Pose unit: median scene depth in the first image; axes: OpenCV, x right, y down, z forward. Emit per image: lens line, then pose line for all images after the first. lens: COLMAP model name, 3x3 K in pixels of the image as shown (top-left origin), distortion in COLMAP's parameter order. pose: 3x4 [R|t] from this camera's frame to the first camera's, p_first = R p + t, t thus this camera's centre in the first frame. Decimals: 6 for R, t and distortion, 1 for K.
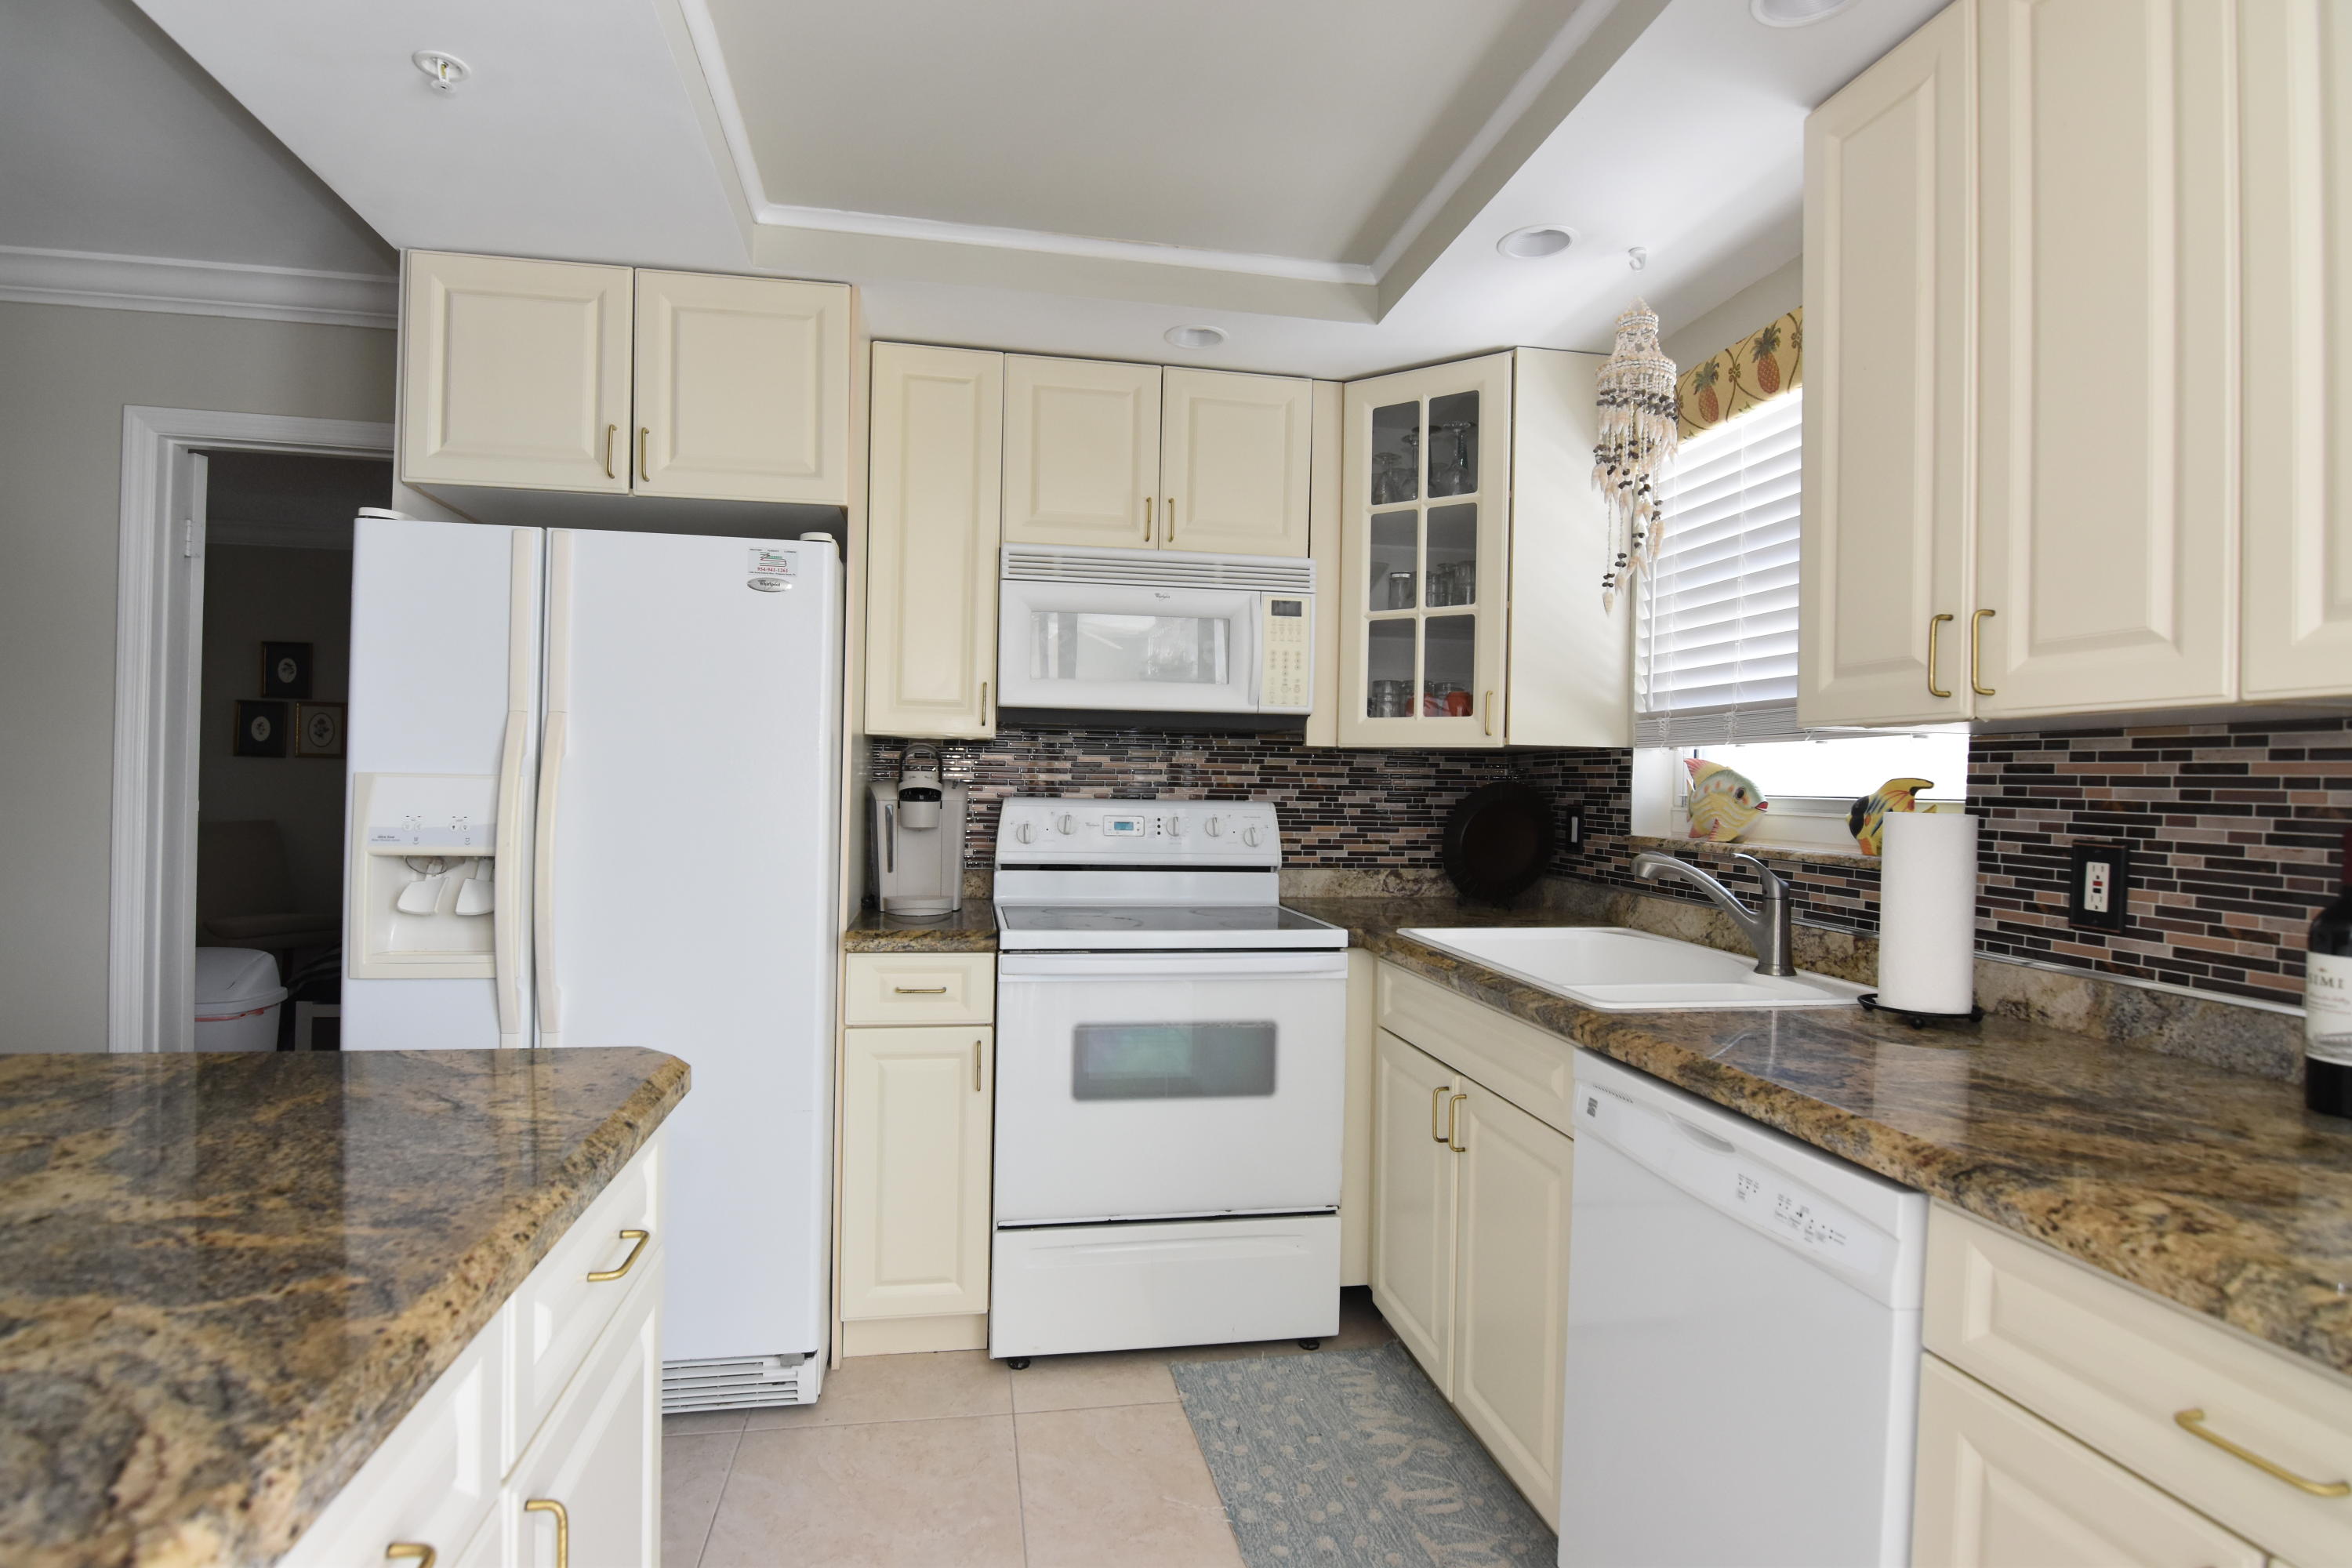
lens RADIAL K [[1158.6, 0, 1170.5], [0, 1158.6, 778.5], [0, 0, 1]] dist [-0.003394, -0.011496]
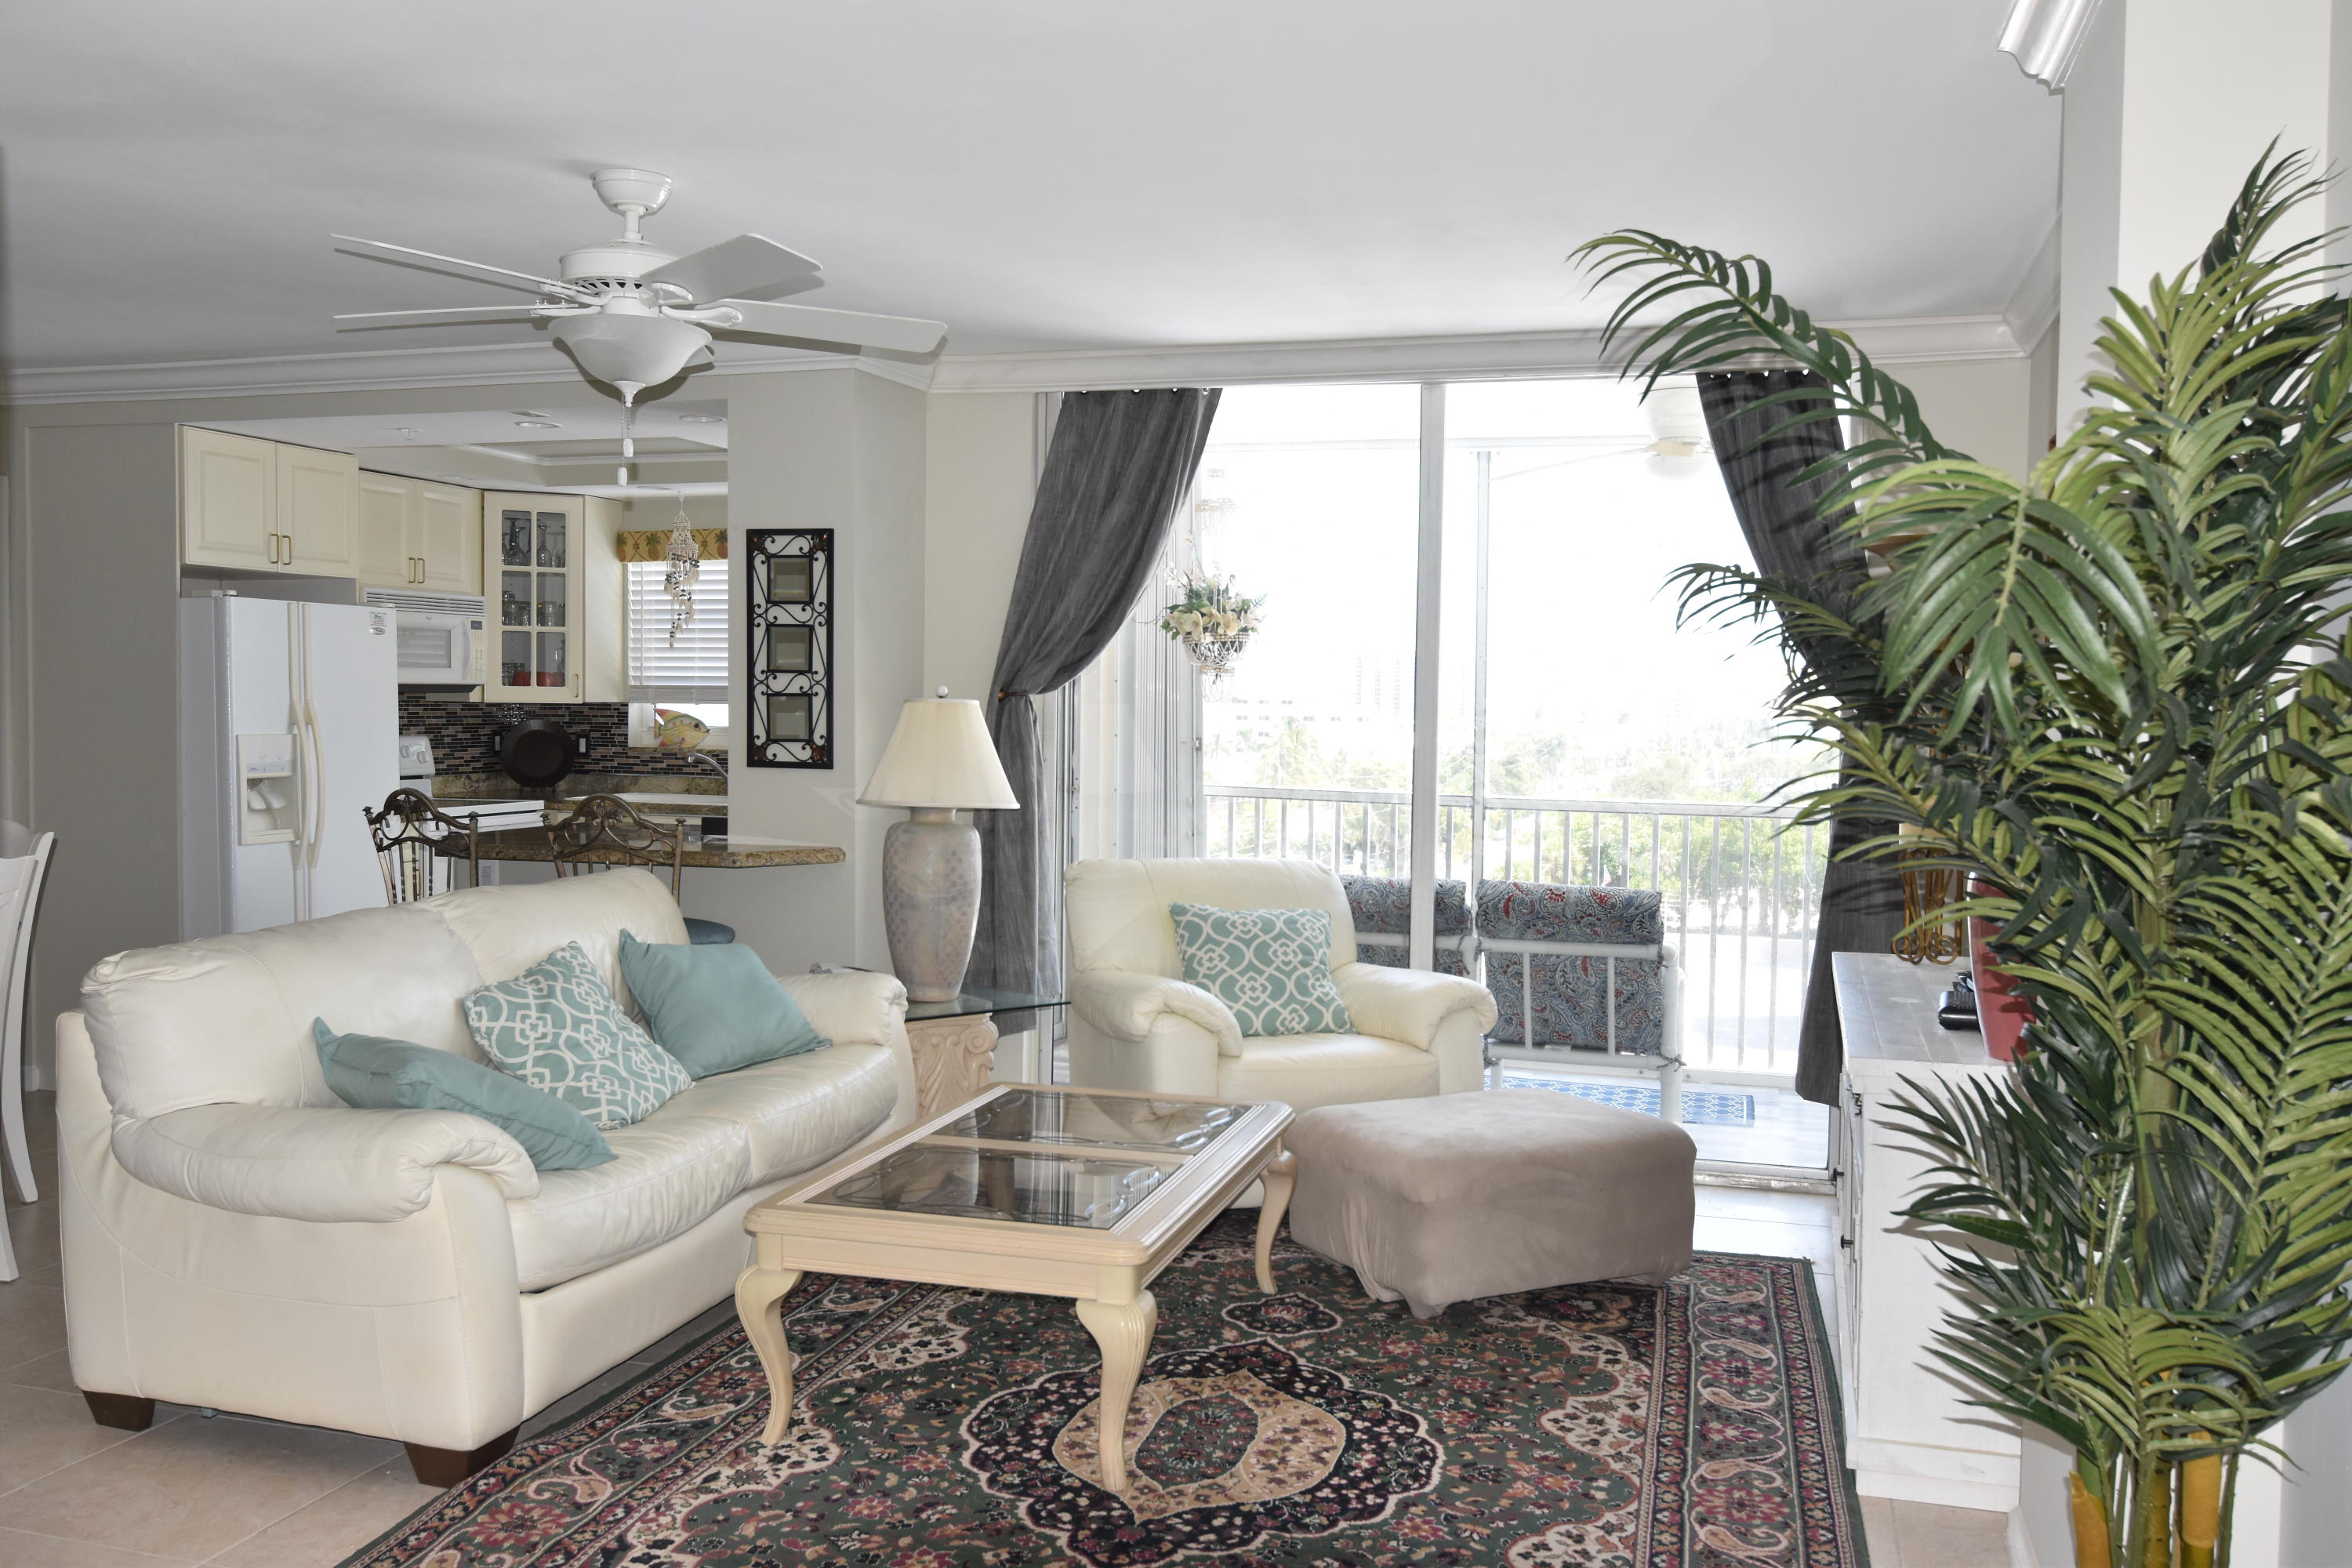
lens RADIAL K [[2015.3, 0, 1176.7], [0, 2015.3, 796.0], [0, 0, 1]] dist [0.010087, 0.004369]
pose [[0.444797, -0.058416, 0.893725, -2.523214], [-0.005311, 0.997681, 0.067854, -0.118123], [-0.895616, -0.034927, 0.443455, -1.523670]]
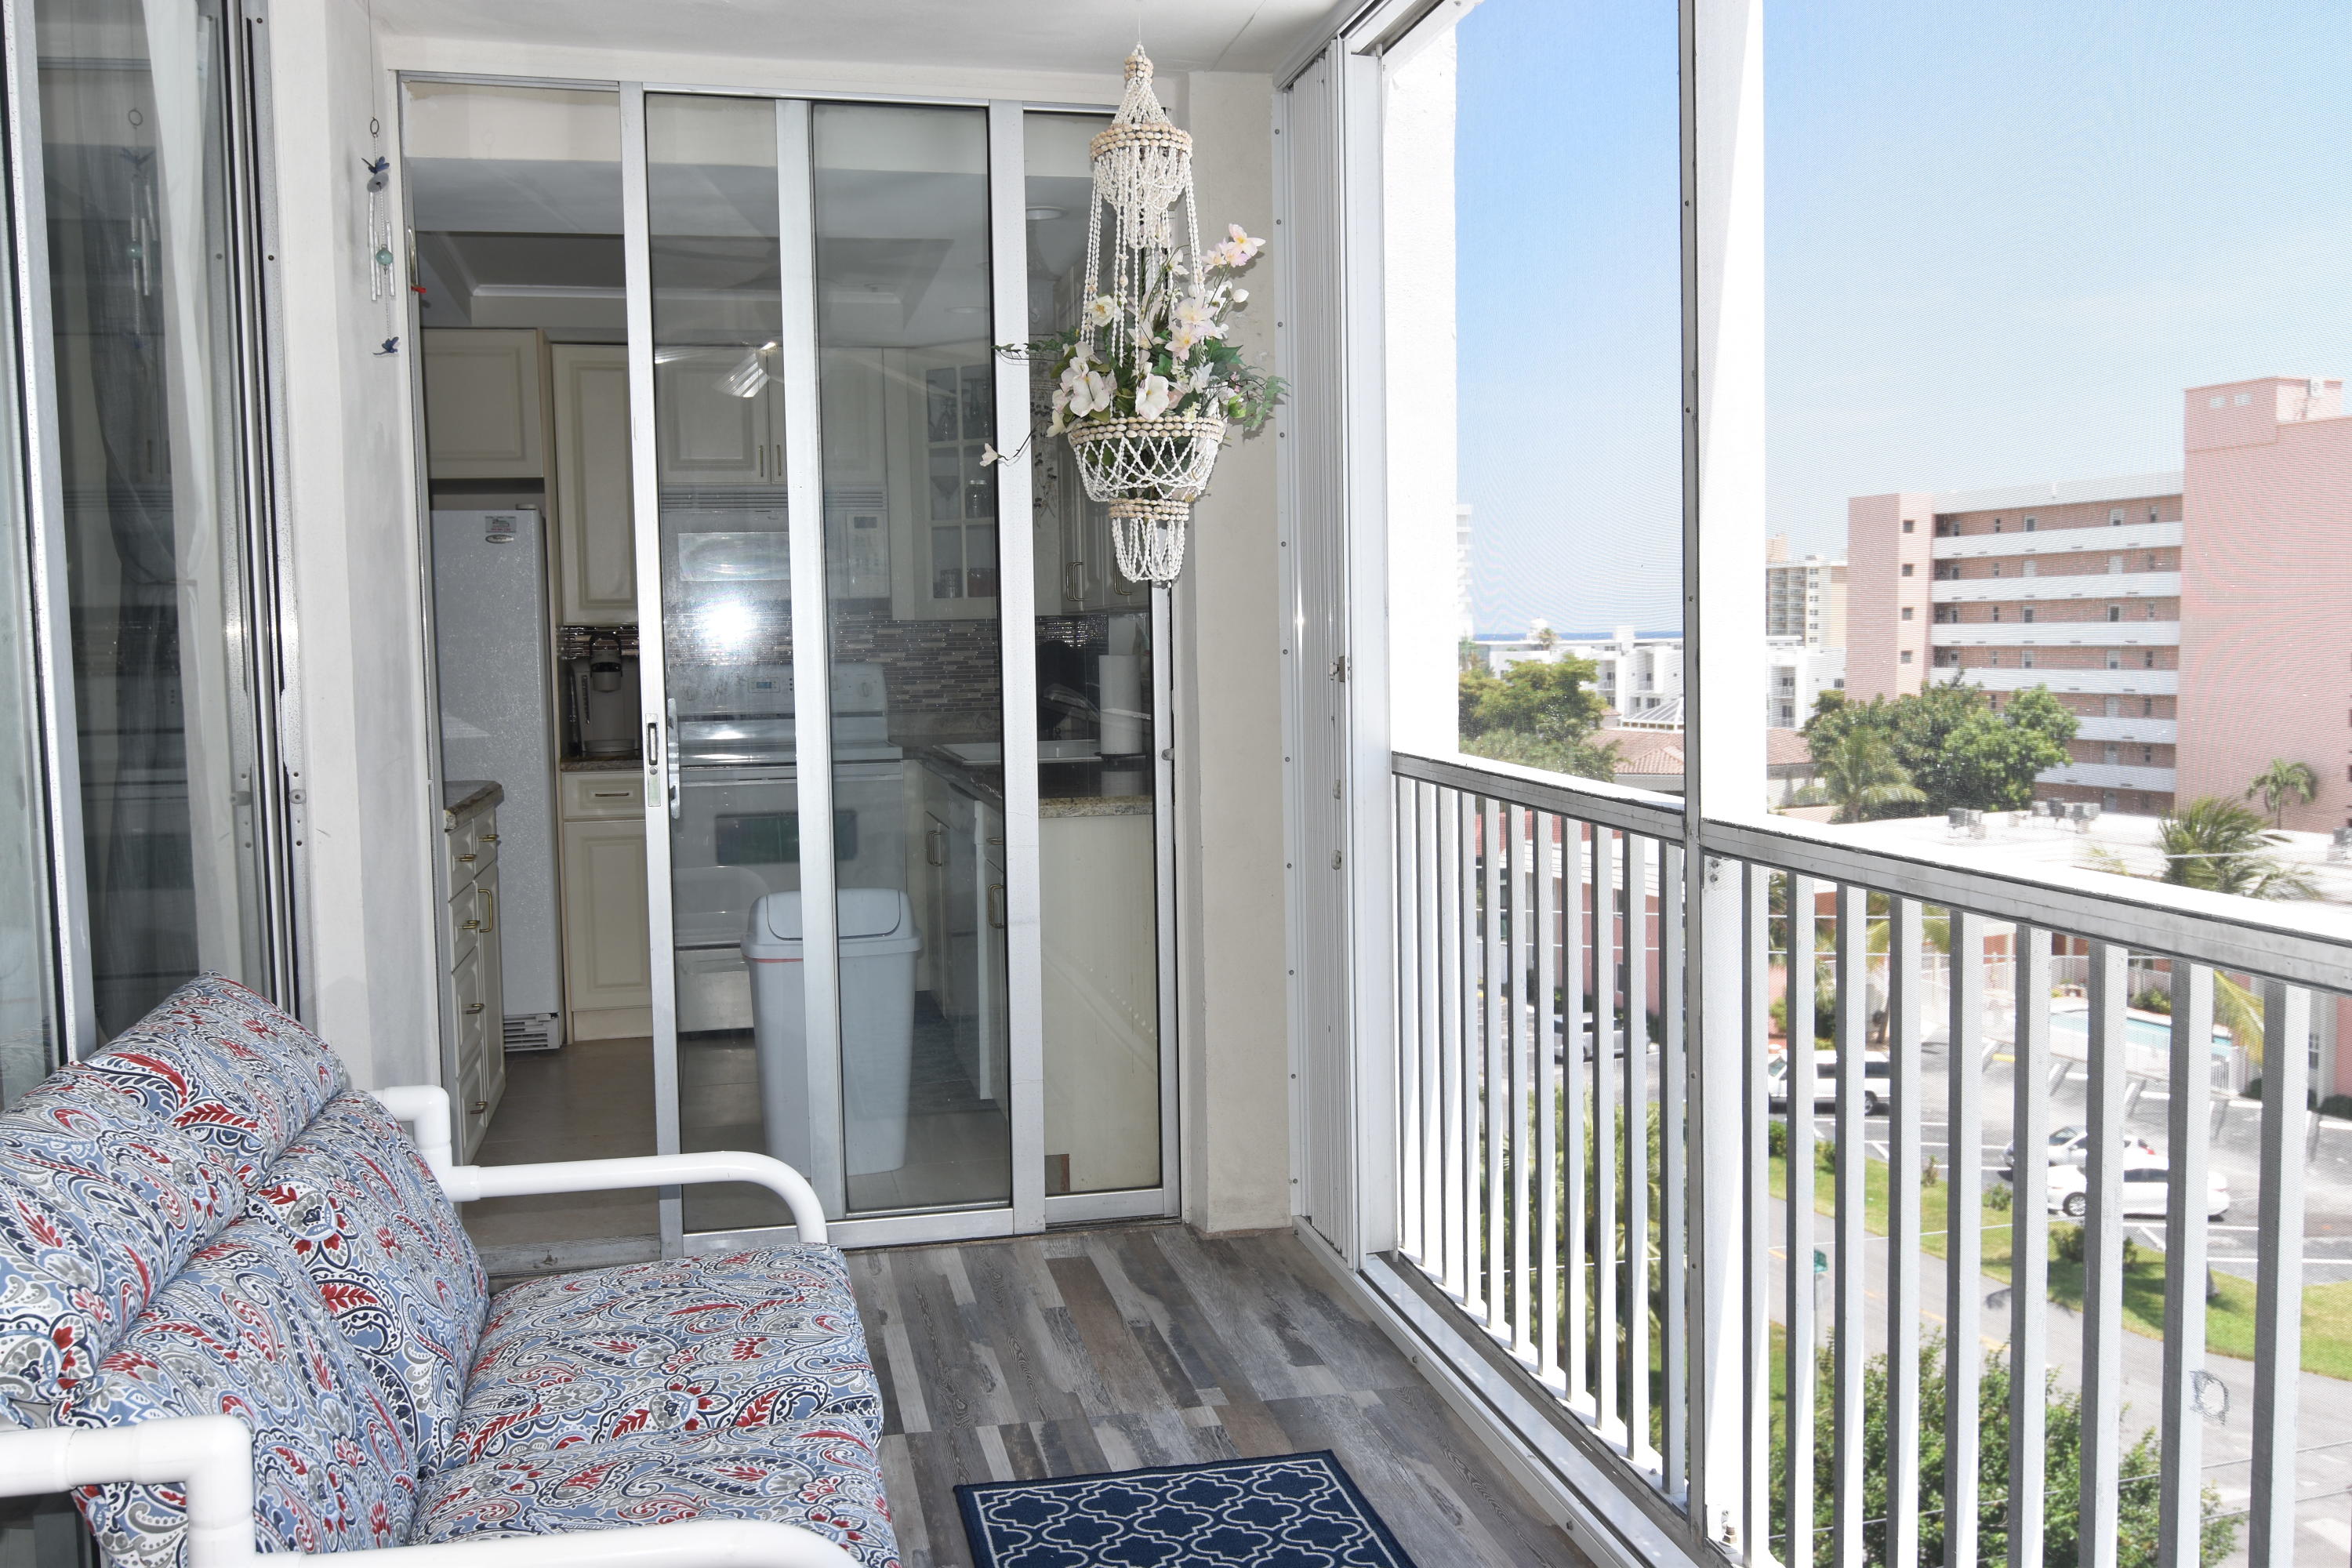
lens RADIAL K [[2015.3, 0, 1176.6], [0, 2015.3, 788.4], [0, 0, 1]] dist [0.010087, 0.004369]
pose [[0.998282, -0.041851, 0.040995, 0.412582], [0.038555, 0.996198, 0.078124, -0.004333], [-0.044109, -0.076409, 0.996100, -1.657027]]
